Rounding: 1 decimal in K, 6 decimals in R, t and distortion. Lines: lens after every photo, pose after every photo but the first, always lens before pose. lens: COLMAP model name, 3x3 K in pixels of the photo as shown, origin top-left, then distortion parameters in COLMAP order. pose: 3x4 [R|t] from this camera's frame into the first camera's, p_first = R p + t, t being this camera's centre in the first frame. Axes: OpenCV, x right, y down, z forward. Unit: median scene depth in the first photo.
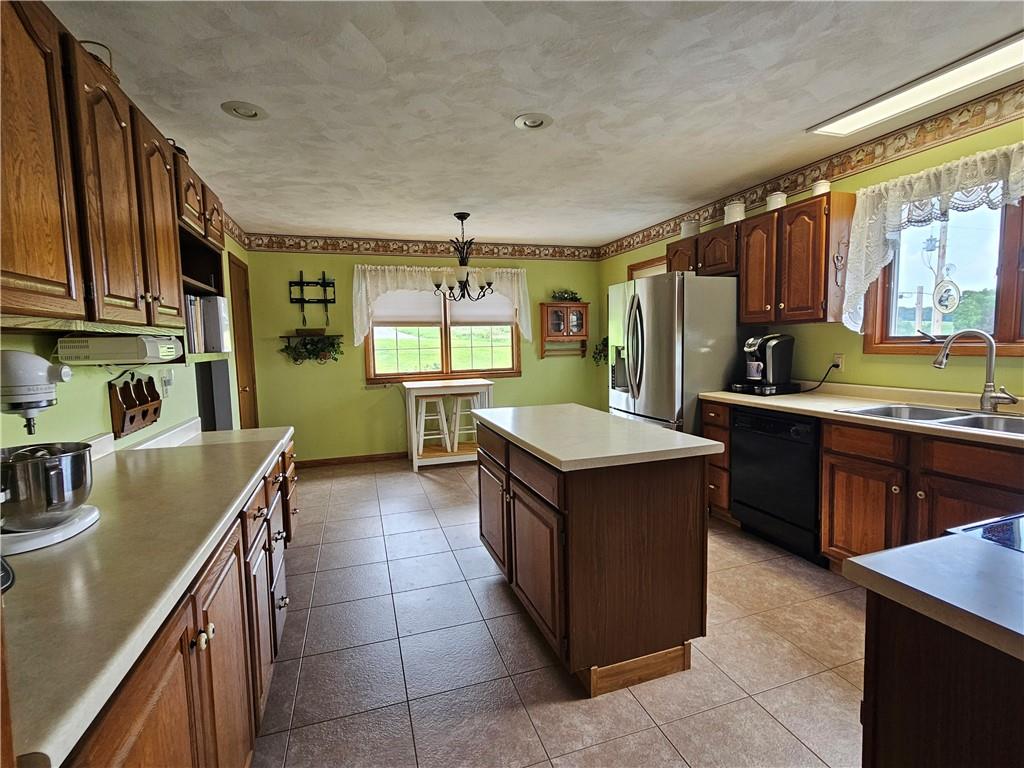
lens RADIAL K [[483.3, 0, 515.2], [0, 483.3, 380.9], [0, 0, 1]] dist [0.002930, 0.000911]
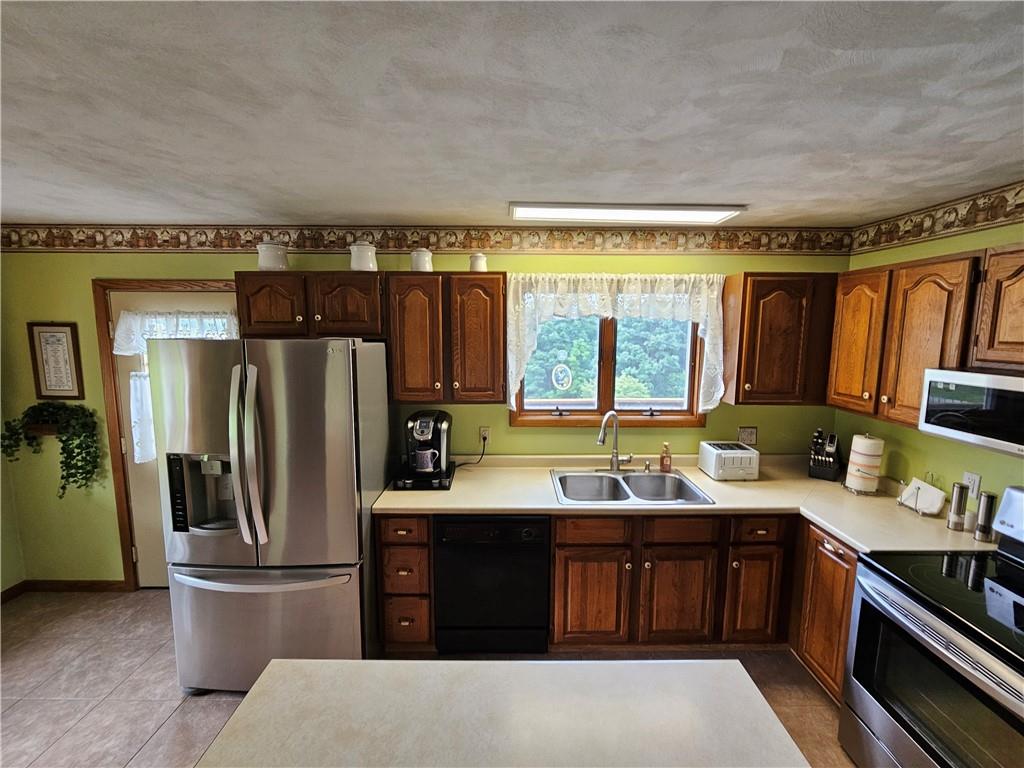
lens RADIAL K [[422.4, 0, 512.0], [0, 422.4, 379.5], [0, 0, 1]] dist [-0.000633, -0.000284]
pose [[0.318904, -0.084722, 0.943993, -0.142036], [0.063564, 0.995666, 0.067886, -0.211088], [-0.945653, 0.038355, 0.322907, 0.655585]]
